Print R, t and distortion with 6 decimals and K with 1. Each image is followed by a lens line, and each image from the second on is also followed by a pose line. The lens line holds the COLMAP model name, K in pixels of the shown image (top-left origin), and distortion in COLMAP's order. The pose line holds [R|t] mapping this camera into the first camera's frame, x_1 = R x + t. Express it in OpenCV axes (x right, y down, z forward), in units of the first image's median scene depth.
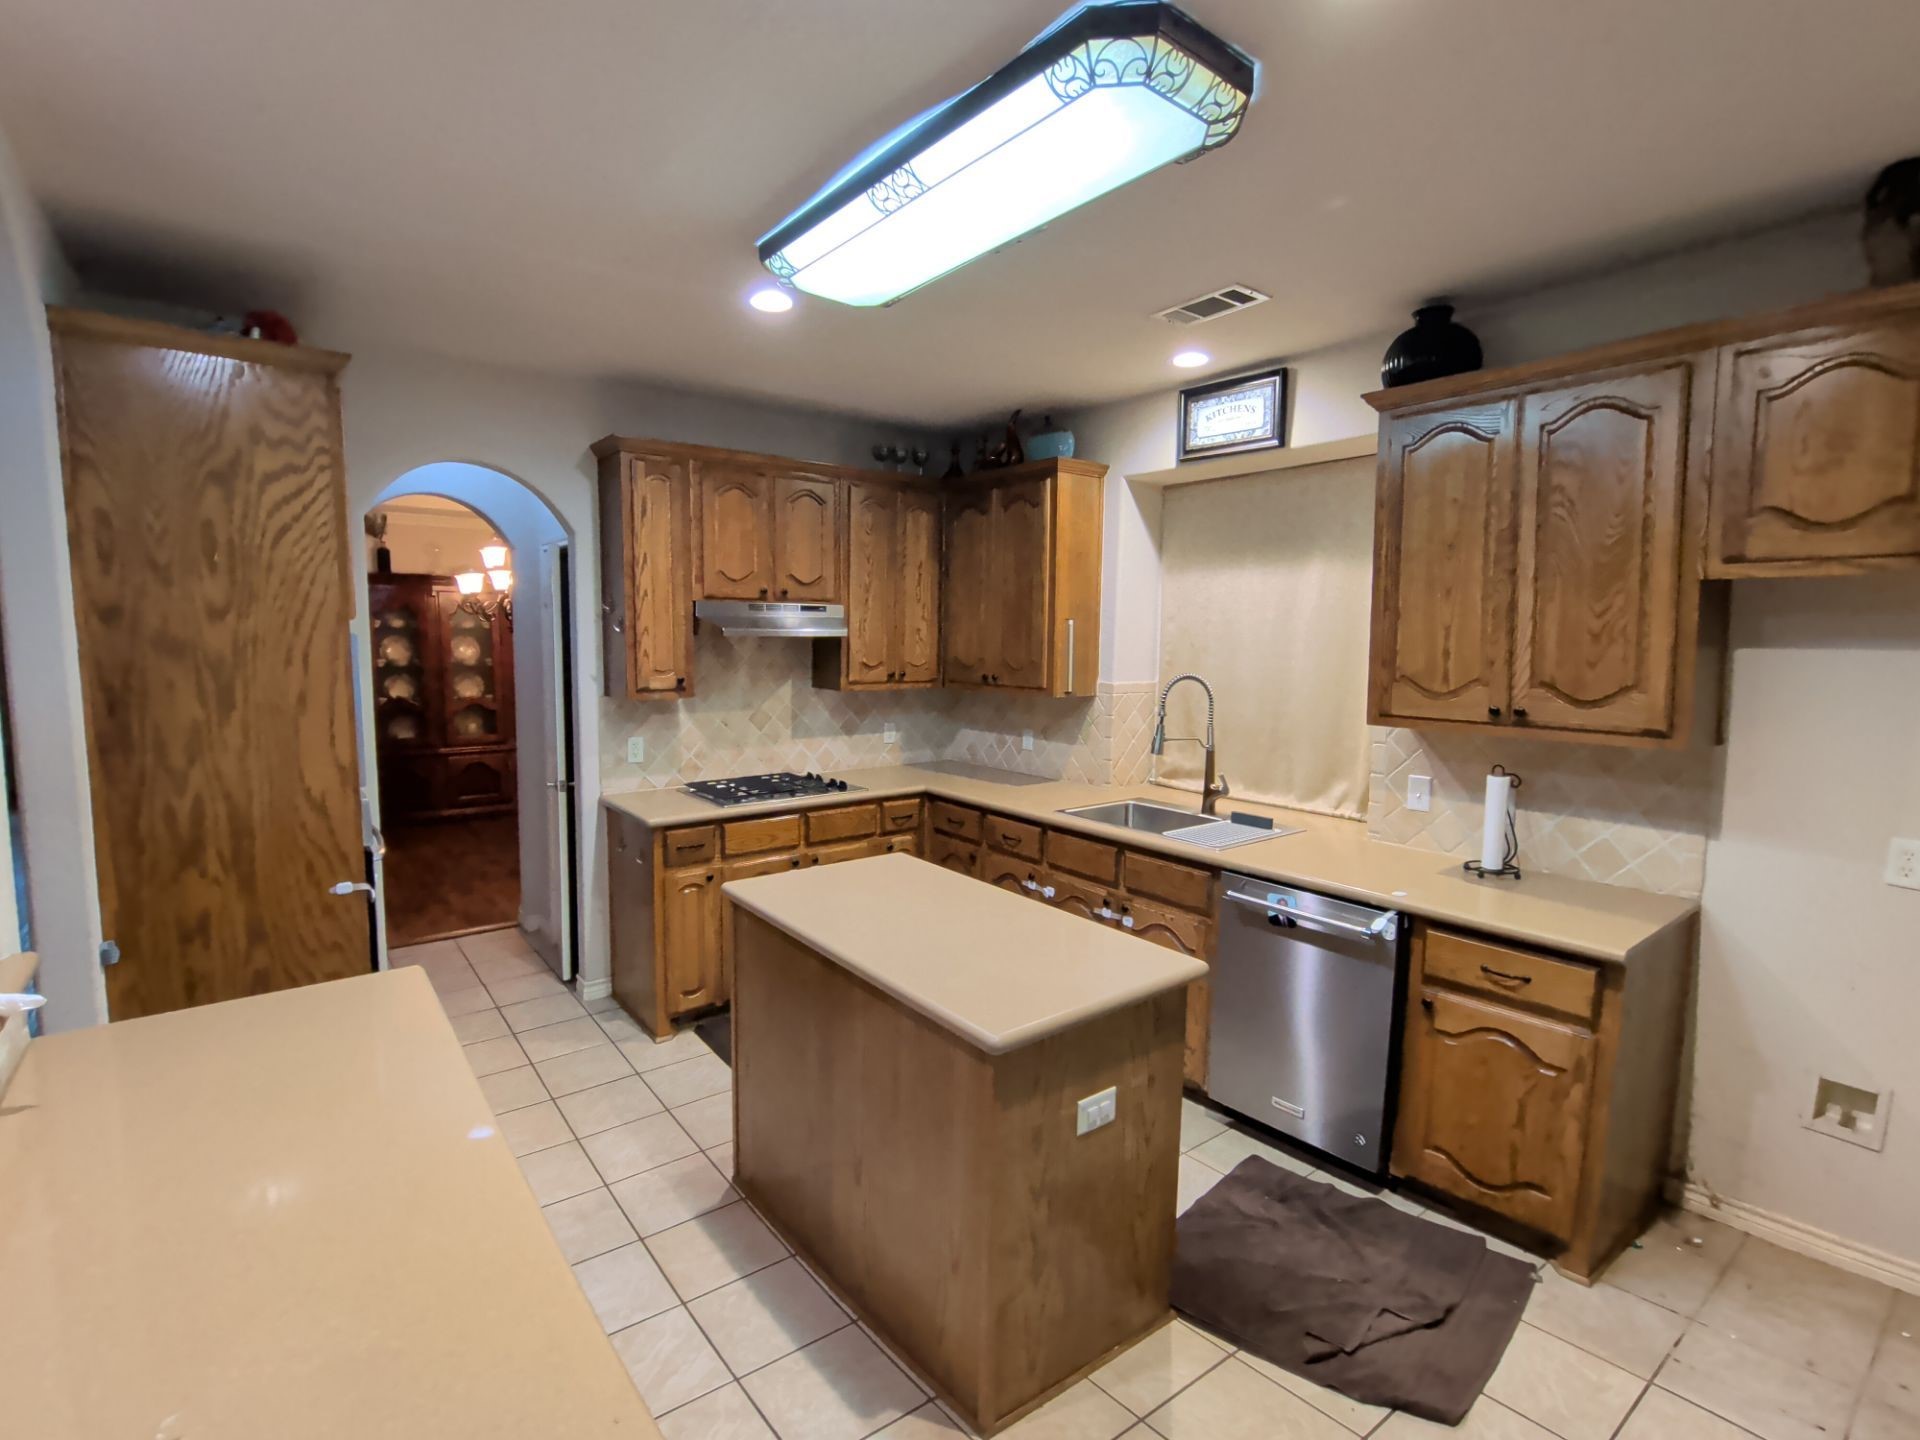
lens RADIAL K [[943.8, 0, 960.4], [0, 943.8, 681.9], [0, 0, 1]] dist [-0.001213, -0.000248]
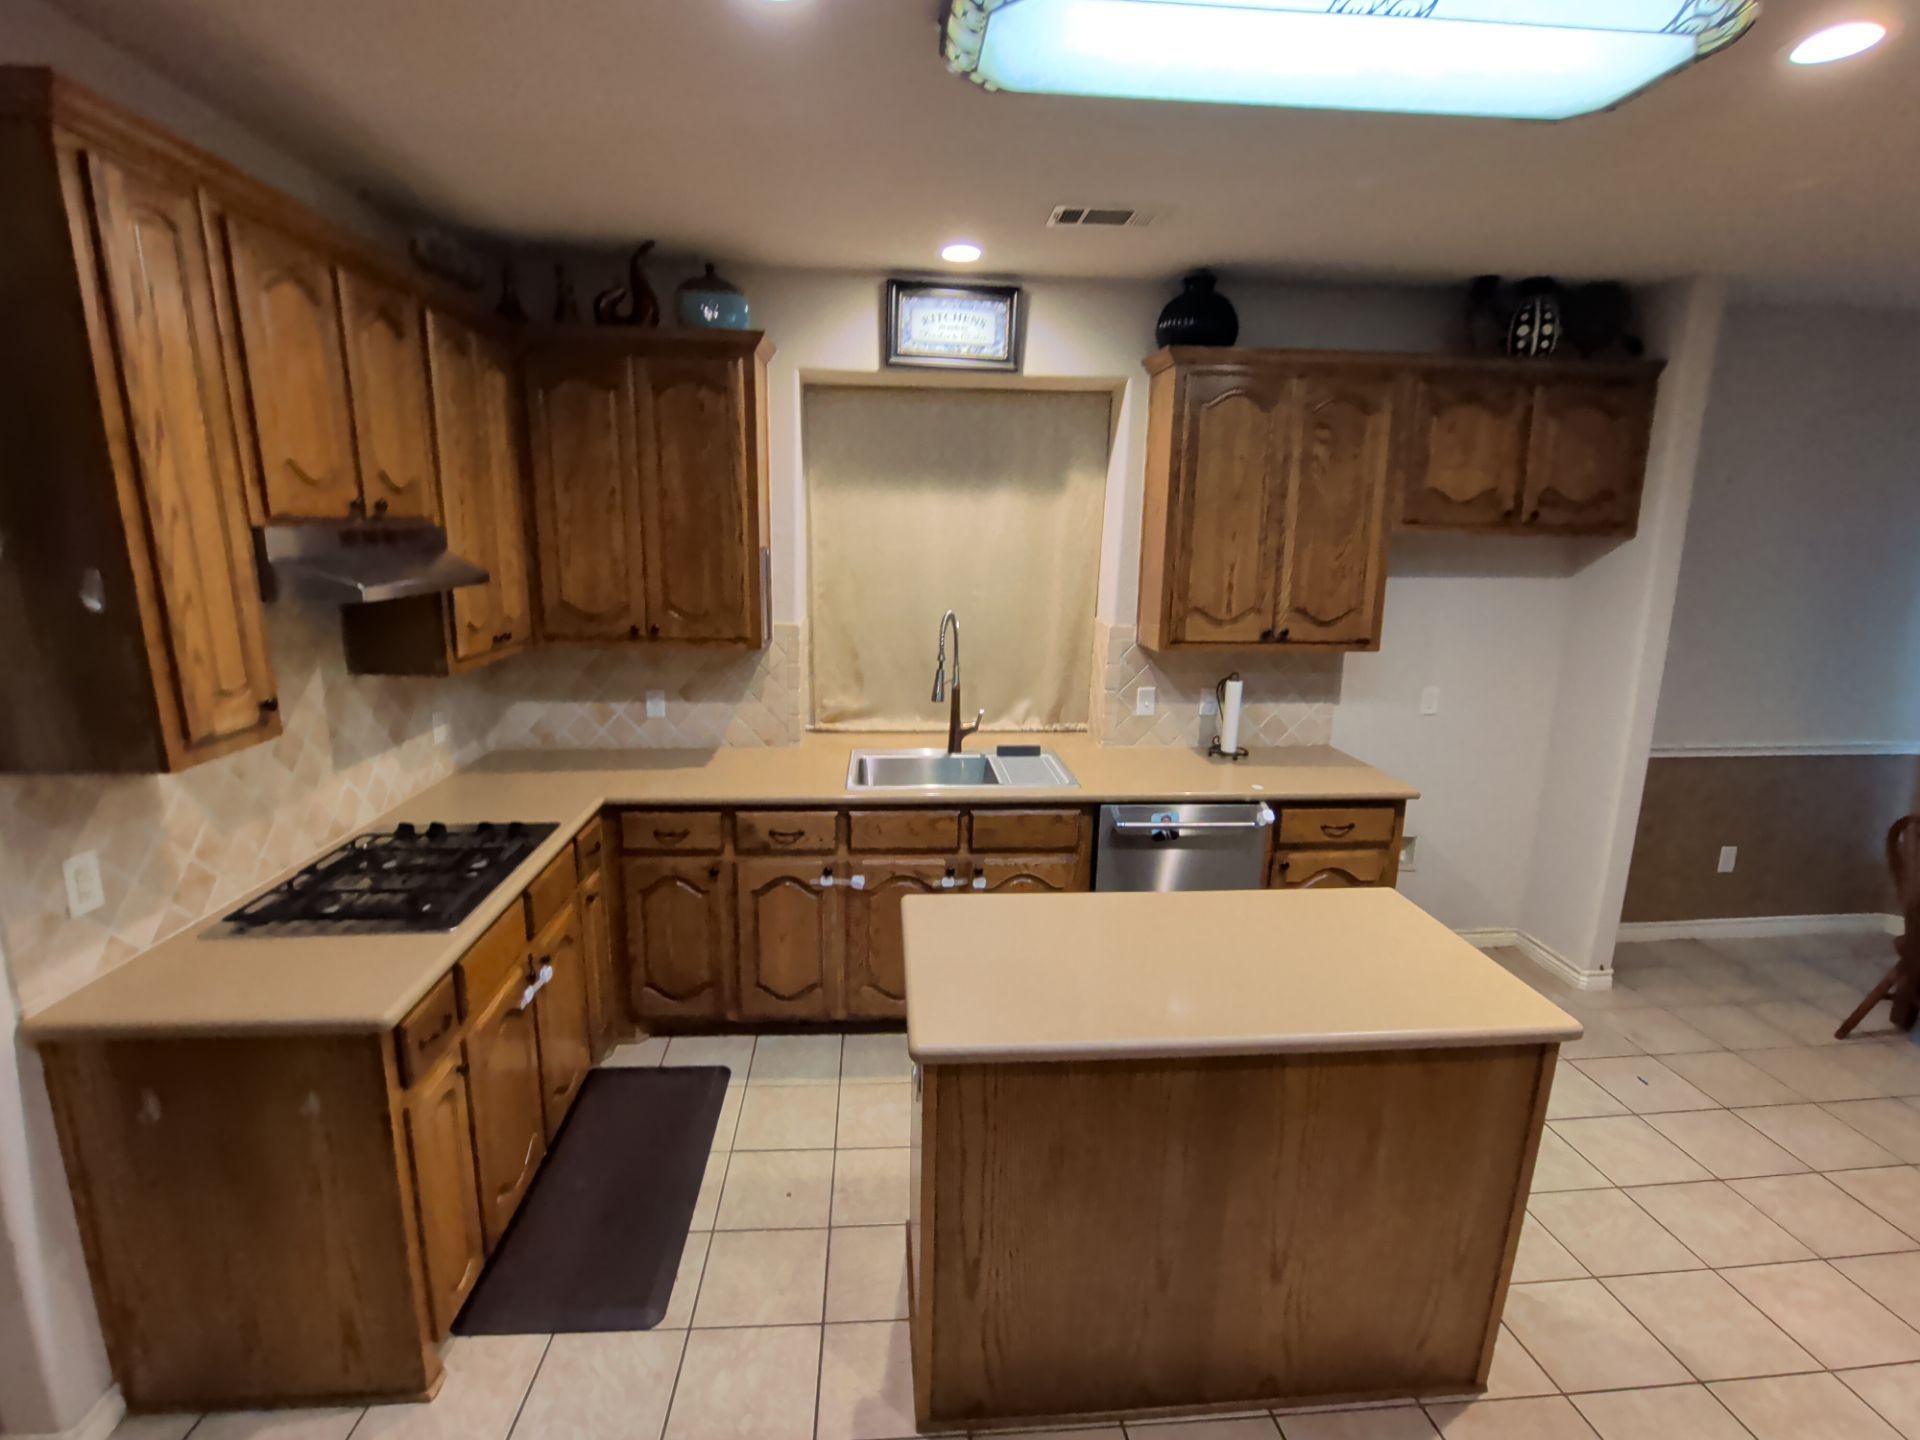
lens RADIAL K [[885.8, 0, 954.9], [0, 885.8, 724.5], [0, 0, 1]] dist [0.002848, 0.000585]
pose [[0.537780, -0.180347, 0.823570, -0.494056], [0.032730, 0.980582, 0.193358, -0.067884], [-0.842450, -0.077029, 0.533240, 0.514300]]
